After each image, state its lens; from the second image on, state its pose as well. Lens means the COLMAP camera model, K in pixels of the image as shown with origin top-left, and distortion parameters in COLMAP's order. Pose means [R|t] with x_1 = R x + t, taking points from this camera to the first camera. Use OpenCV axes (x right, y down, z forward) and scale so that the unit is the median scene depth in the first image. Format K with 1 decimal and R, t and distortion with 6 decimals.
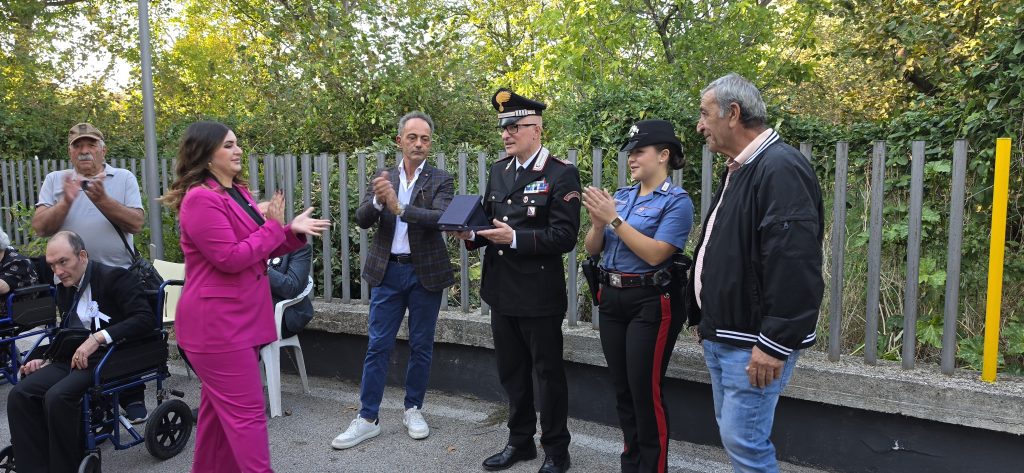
lens RADIAL K [[706.7, 0, 509.0], [0, 706.7, 225.3], [0, 0, 1]] dist [0.063066, -0.089971]
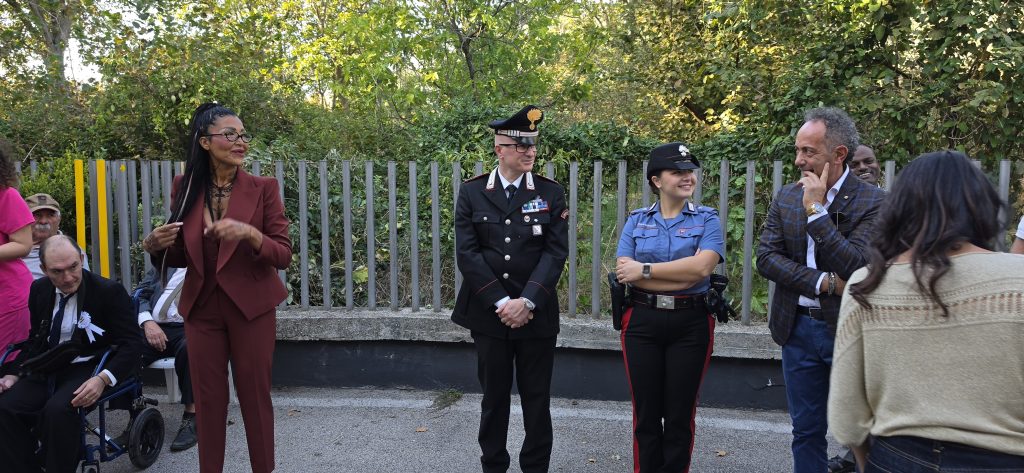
lens RADIAL K [[706.7, 0, 514.2], [0, 706.7, 233.2], [0, 0, 1]] dist [0.063066, -0.089971]
pose [[0.931437, -0.023681, 0.363132, -0.284857], [0.021325, 0.999718, 0.010495, -0.002298], [-0.363278, -0.002032, 0.931679, -0.068974]]
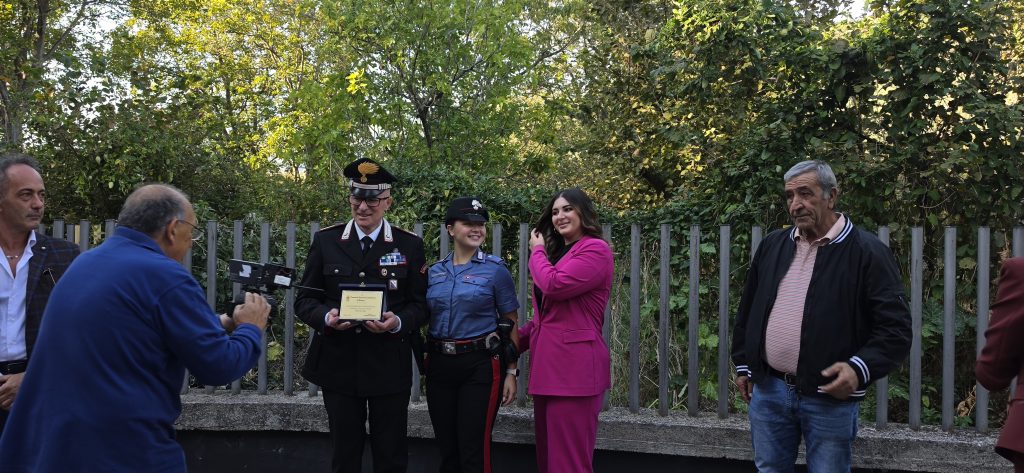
lens RADIAL K [[706.7, 0, 505.9], [0, 706.7, 244.9], [0, 0, 1]] dist [0.063066, -0.089971]
pose [[0.924423, 0.022766, 0.380689, -0.159609], [0.009470, 0.996539, -0.082589, 0.007783], [-0.381252, 0.079952, 0.921007, 0.026642]]
